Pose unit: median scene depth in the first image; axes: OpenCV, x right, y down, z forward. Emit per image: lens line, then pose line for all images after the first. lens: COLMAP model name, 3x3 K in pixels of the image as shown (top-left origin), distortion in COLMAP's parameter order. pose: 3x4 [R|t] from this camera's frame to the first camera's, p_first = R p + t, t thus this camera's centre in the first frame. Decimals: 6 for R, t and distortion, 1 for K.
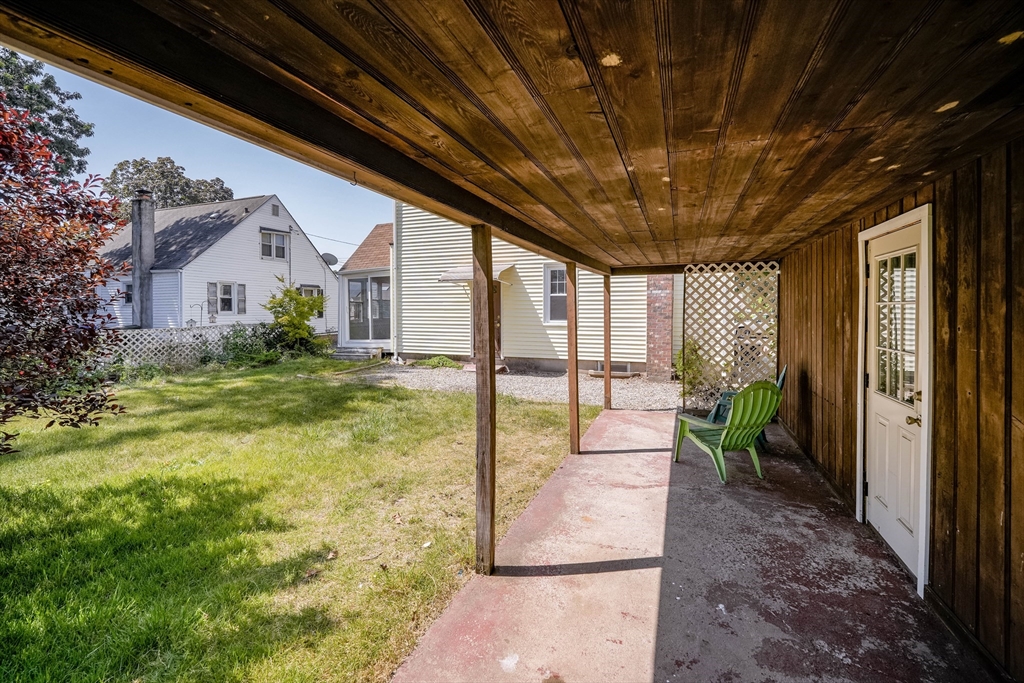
lens RADIAL K [[428.9, 0, 513.7], [0, 428.9, 329.2], [0, 0, 1]] dist [-0.010381, -0.000240]
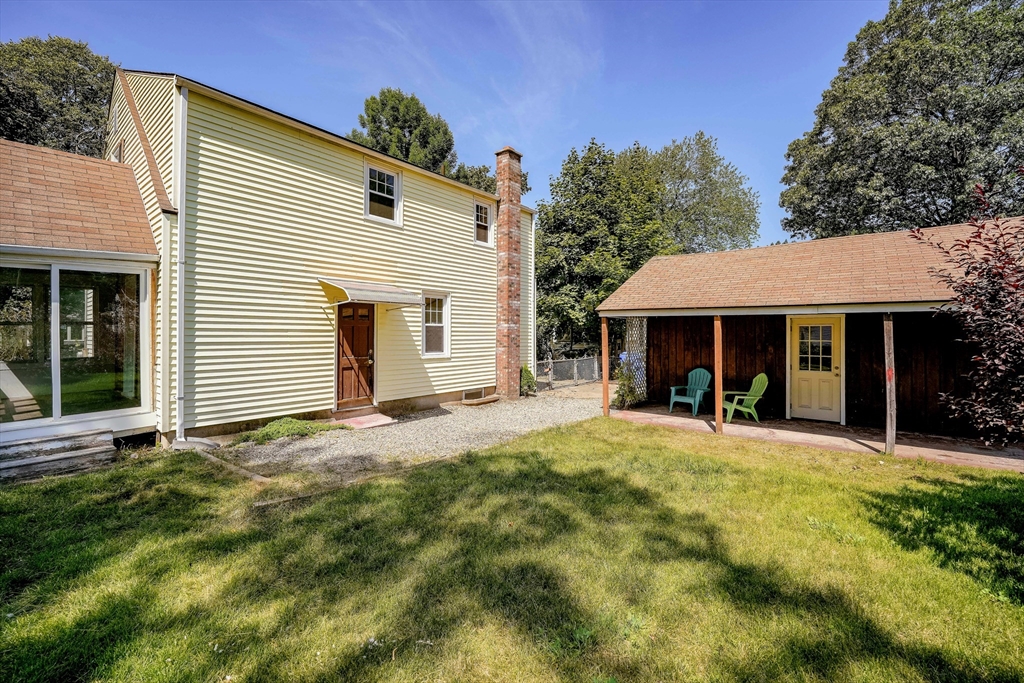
lens RADIAL K [[434.6, 0, 511.3], [0, 434.6, 331.5], [0, 0, 1]] dist [-0.011664, 0.000743]
pose [[0.304668, 0.008707, 0.952419, -0.727187], [0.041343, 0.998895, -0.022357, -0.037326], [-0.951561, 0.046188, 0.303972, 0.543807]]
